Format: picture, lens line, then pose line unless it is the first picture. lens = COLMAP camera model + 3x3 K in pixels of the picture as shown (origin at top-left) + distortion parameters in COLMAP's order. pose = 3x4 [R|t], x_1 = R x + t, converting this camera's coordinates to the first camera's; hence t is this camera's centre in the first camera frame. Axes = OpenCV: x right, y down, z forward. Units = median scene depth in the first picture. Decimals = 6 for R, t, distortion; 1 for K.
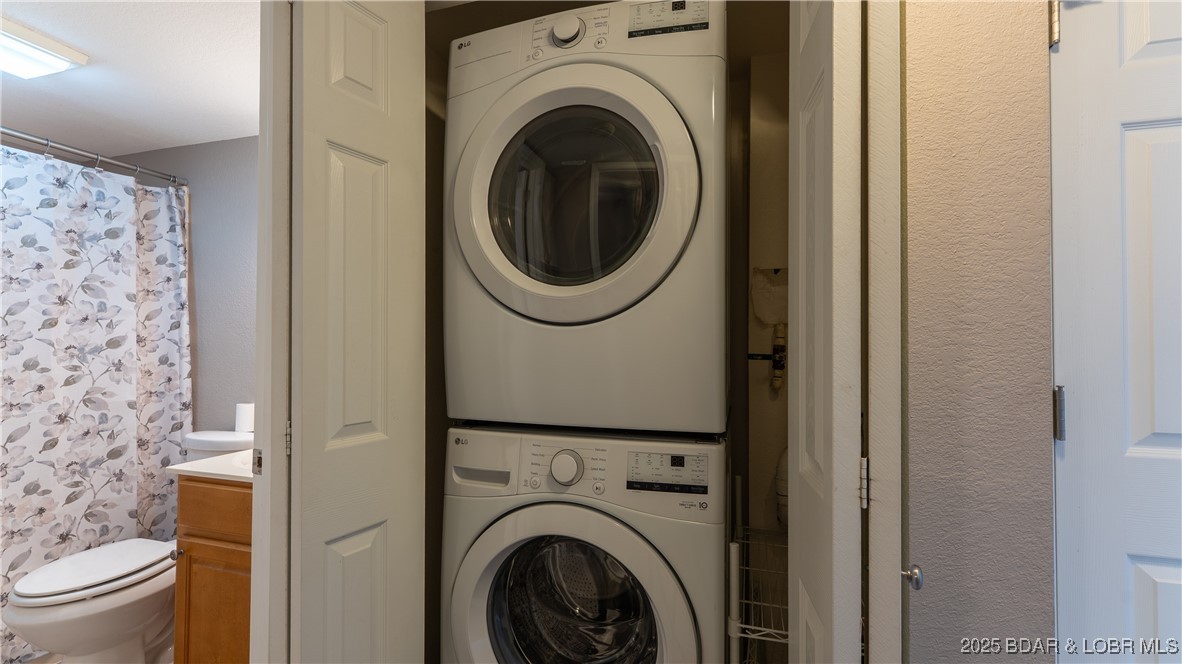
lens RADIAL K [[494.4, 0, 585.9], [0, 494.4, 337.4], [0, 0, 1]] dist [-0.000542, -0.000324]
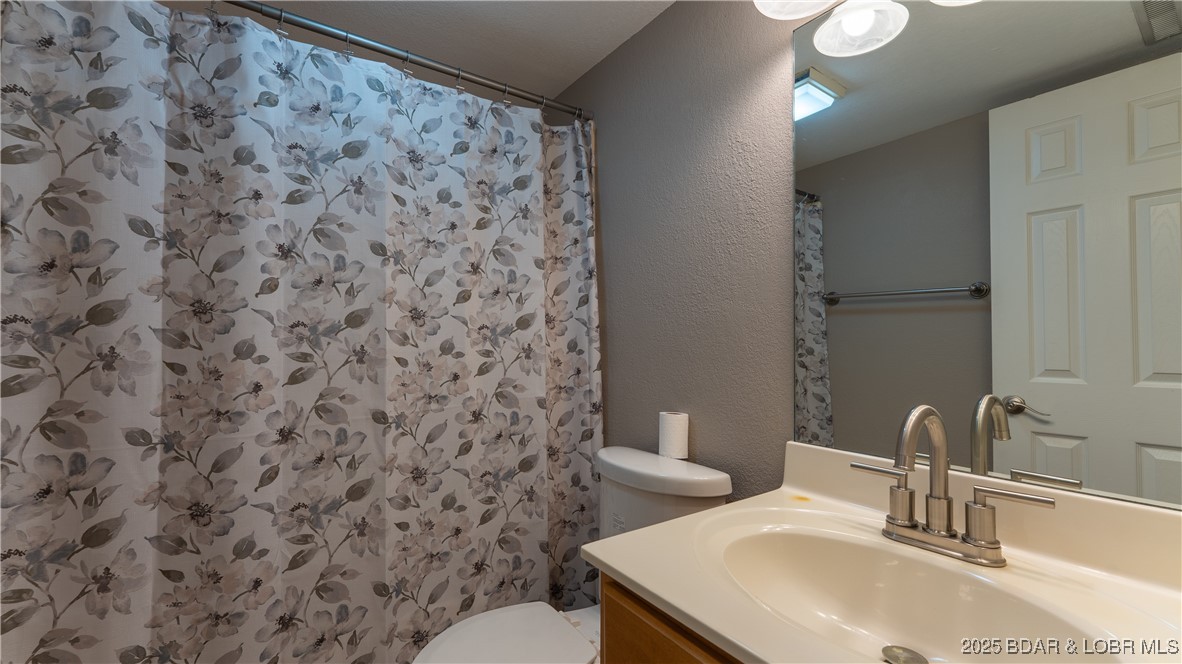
lens RADIAL K [[498.7, 0, 591.3], [0, 498.7, 340.8], [0, 0, 1]] dist [-0.019625, 0.000026]
pose [[0.785656, -0.006974, -0.618624, -0.373075], [0.012085, 0.999919, 0.004075, 0.037264], [0.618546, -0.010677, 0.785676, 0.434051]]
